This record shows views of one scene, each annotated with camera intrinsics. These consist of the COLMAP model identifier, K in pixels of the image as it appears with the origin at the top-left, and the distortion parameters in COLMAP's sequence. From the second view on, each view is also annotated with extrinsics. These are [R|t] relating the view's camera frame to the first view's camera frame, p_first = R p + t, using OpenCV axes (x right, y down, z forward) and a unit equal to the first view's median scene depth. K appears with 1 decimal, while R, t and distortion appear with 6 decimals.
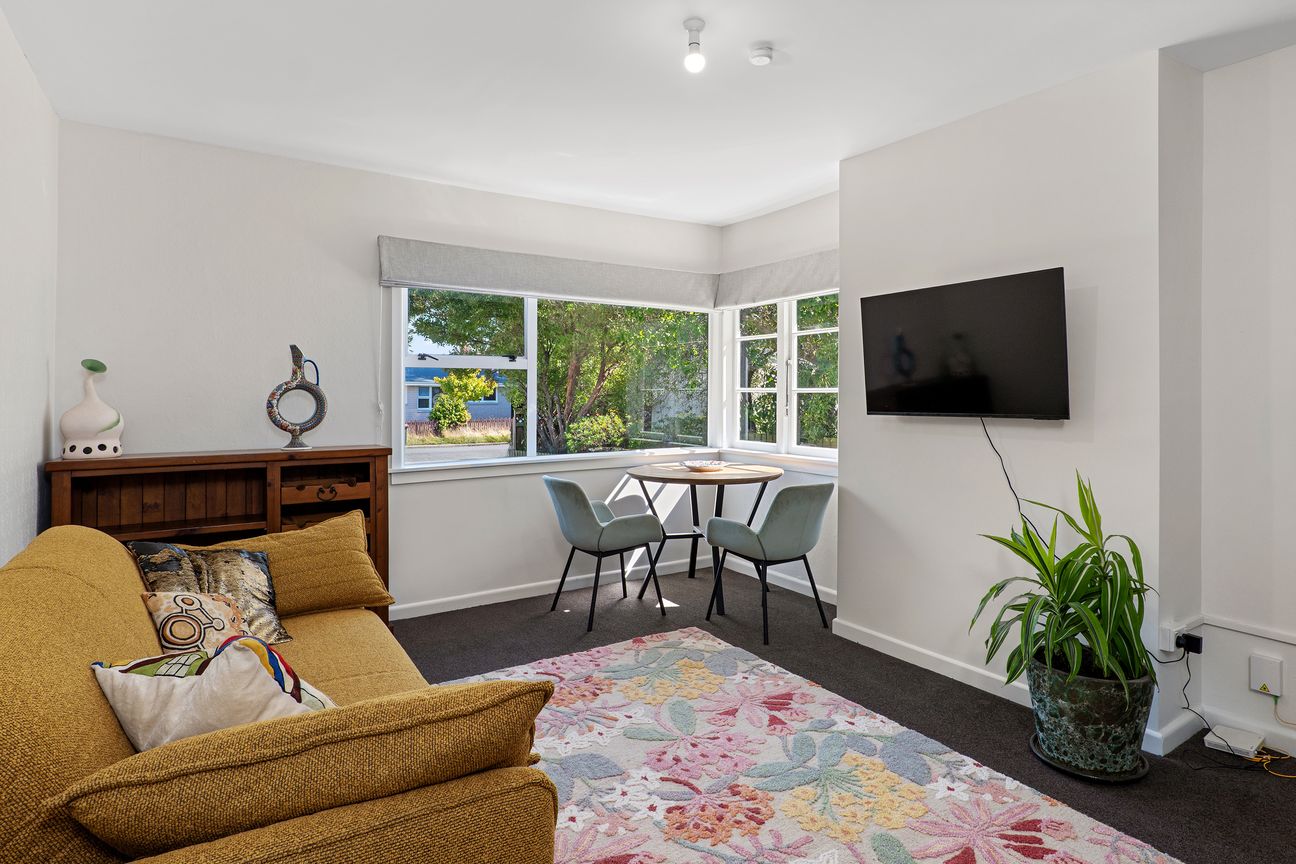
lens RADIAL K [[674.2, 0, 648.0], [0, 674.2, 432.0], [0, 0, 1]] dist [0.004498, 0.000846]
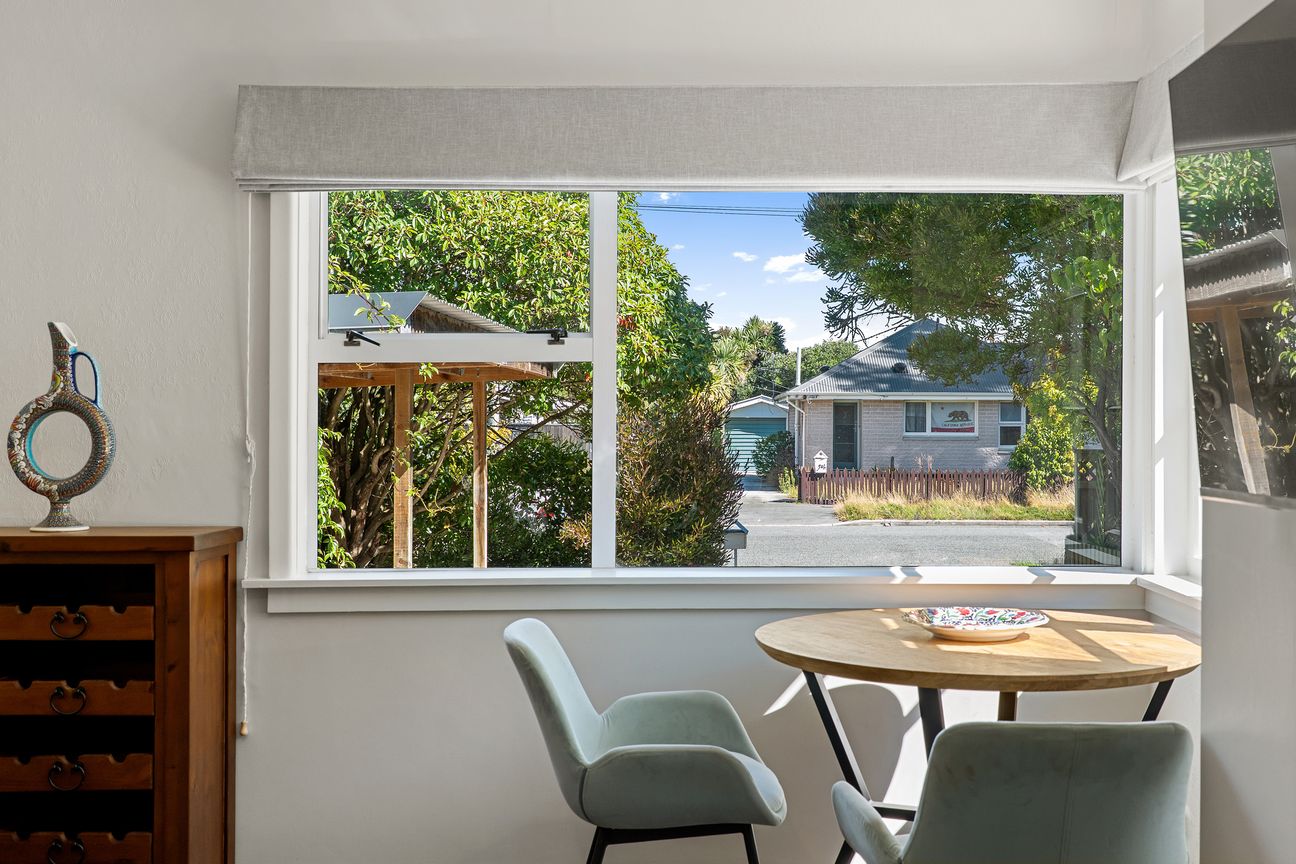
lens RADIAL K [[1405.1, 0, 648.0], [0, 1405.1, 432.0], [0, 0, 1]] dist [0.004883, -0.000187]
pose [[0.841332, 0.008273, -0.540455, 0.427108], [-0.032808, 0.998821, -0.035784, -0.025352], [0.539522, 0.047837, 0.840612, 0.378201]]
